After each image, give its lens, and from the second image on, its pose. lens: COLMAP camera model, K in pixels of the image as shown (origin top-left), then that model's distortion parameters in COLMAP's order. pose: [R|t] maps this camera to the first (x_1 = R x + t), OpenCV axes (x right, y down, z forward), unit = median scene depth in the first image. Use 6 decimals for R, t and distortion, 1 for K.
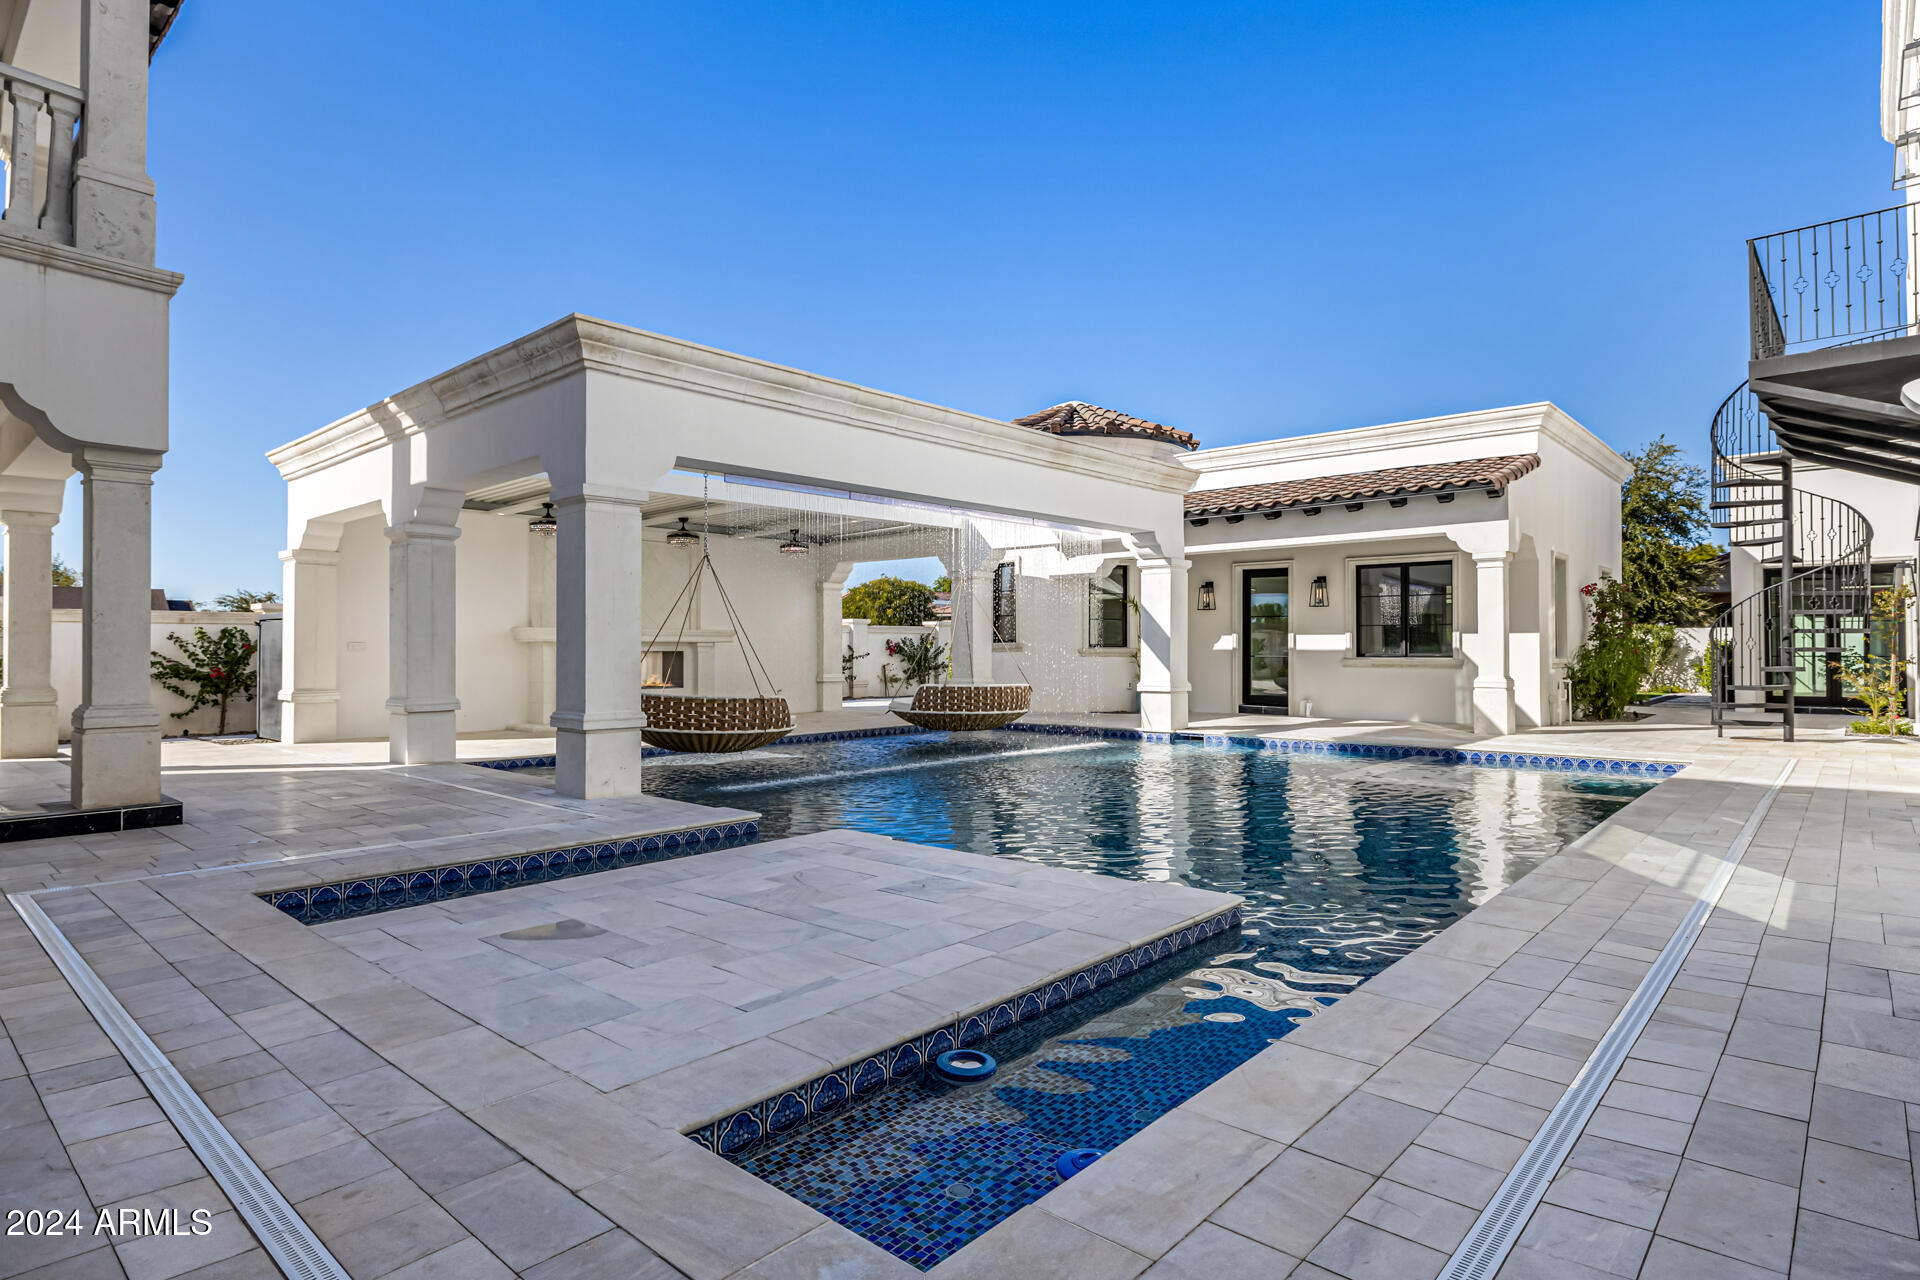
lens RADIAL K [[1023.7, 0, 958.5], [0, 1023.7, 640.1], [0, 0, 1]] dist [-0.006254, 0.000892]
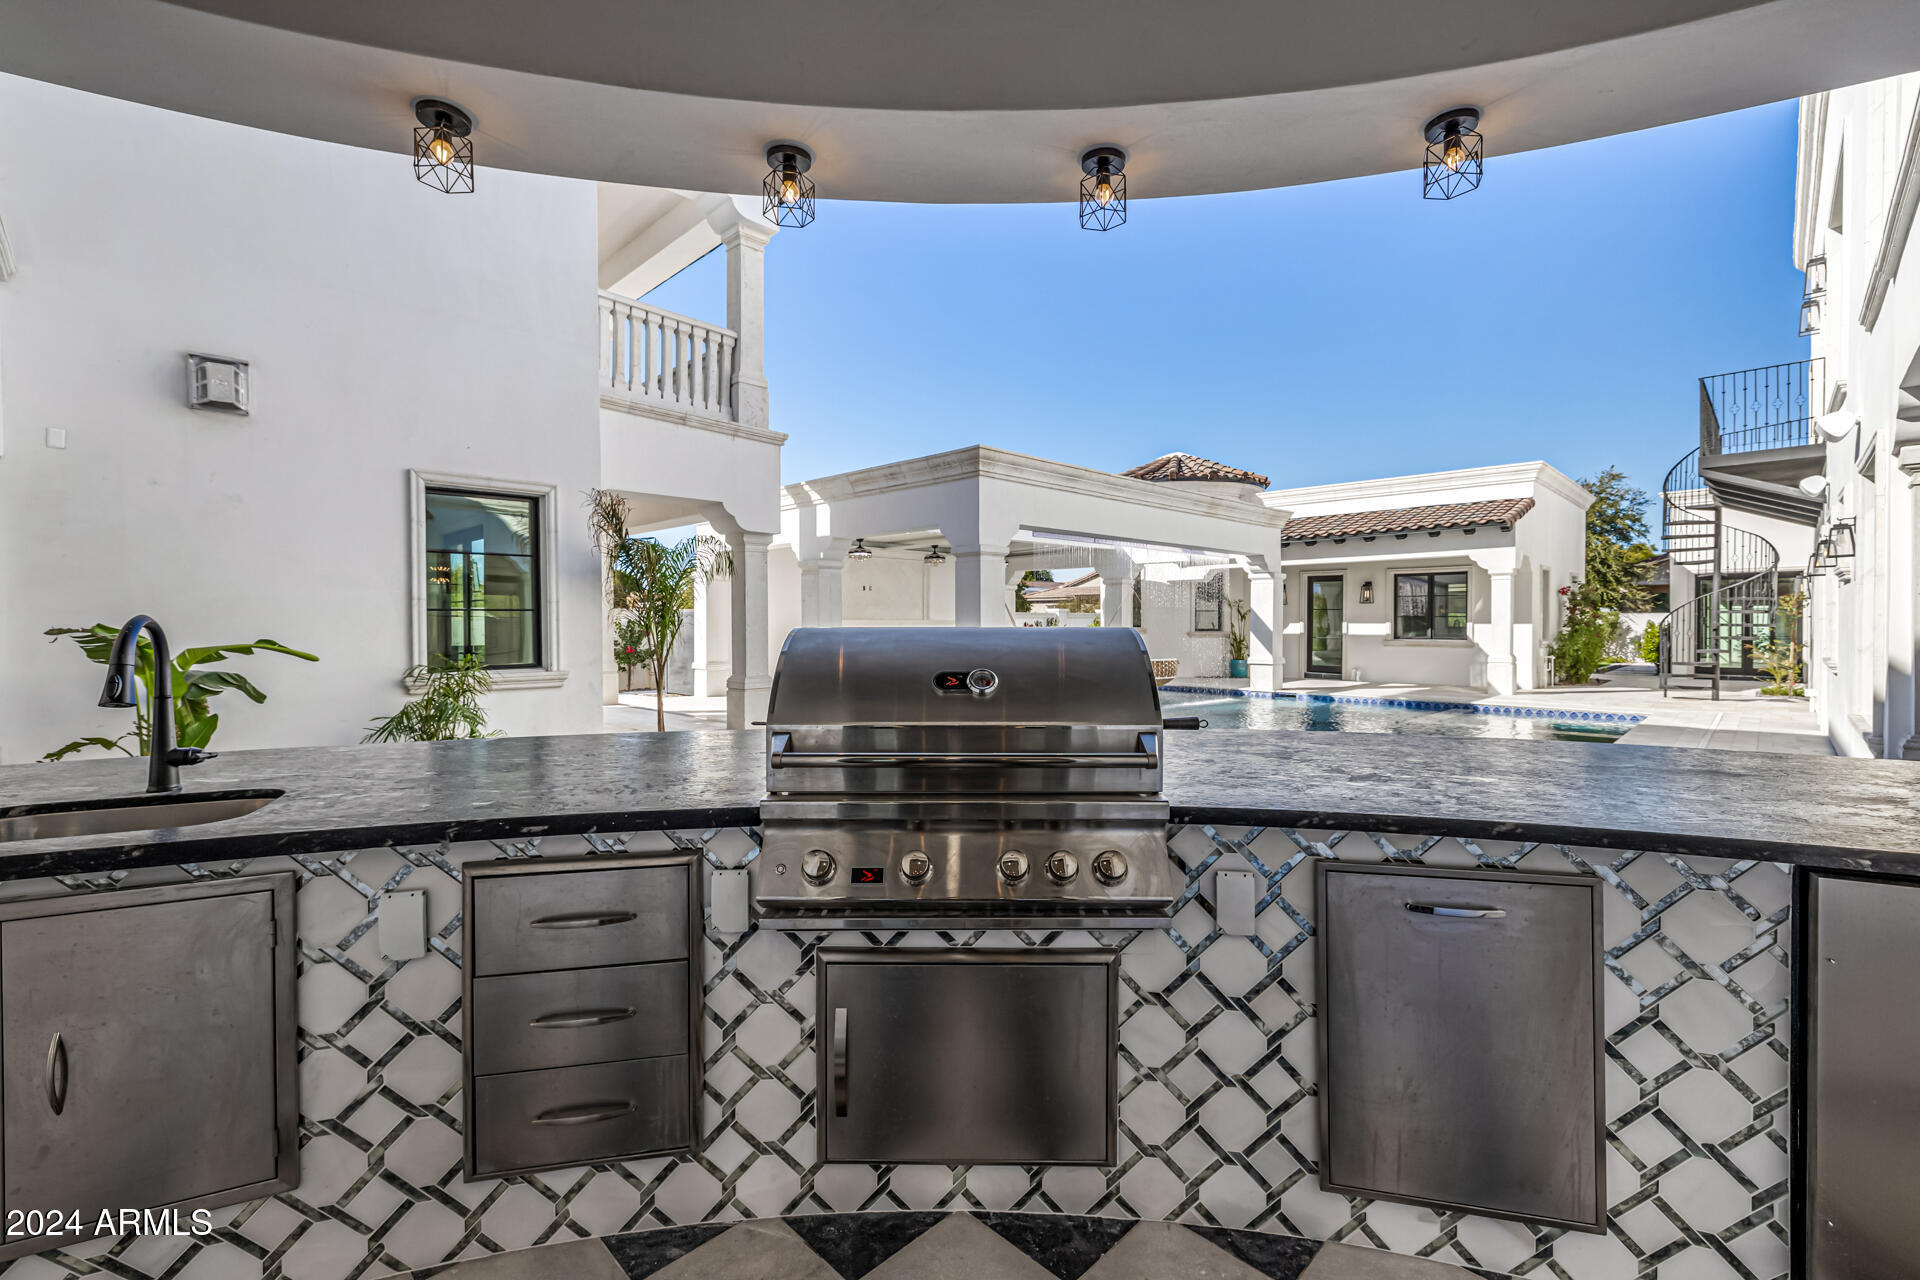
lens RADIAL K [[828.9, 0, 961.1], [0, 828.9, 634.9], [0, 0, 1]] dist [0.000240, 0.000103]
pose [[0.998920, 0.001125, -0.046450, -0.174719], [0.000060, 0.999675, 0.025510, -0.020450], [0.046464, -0.025485, 0.998595, -0.194805]]
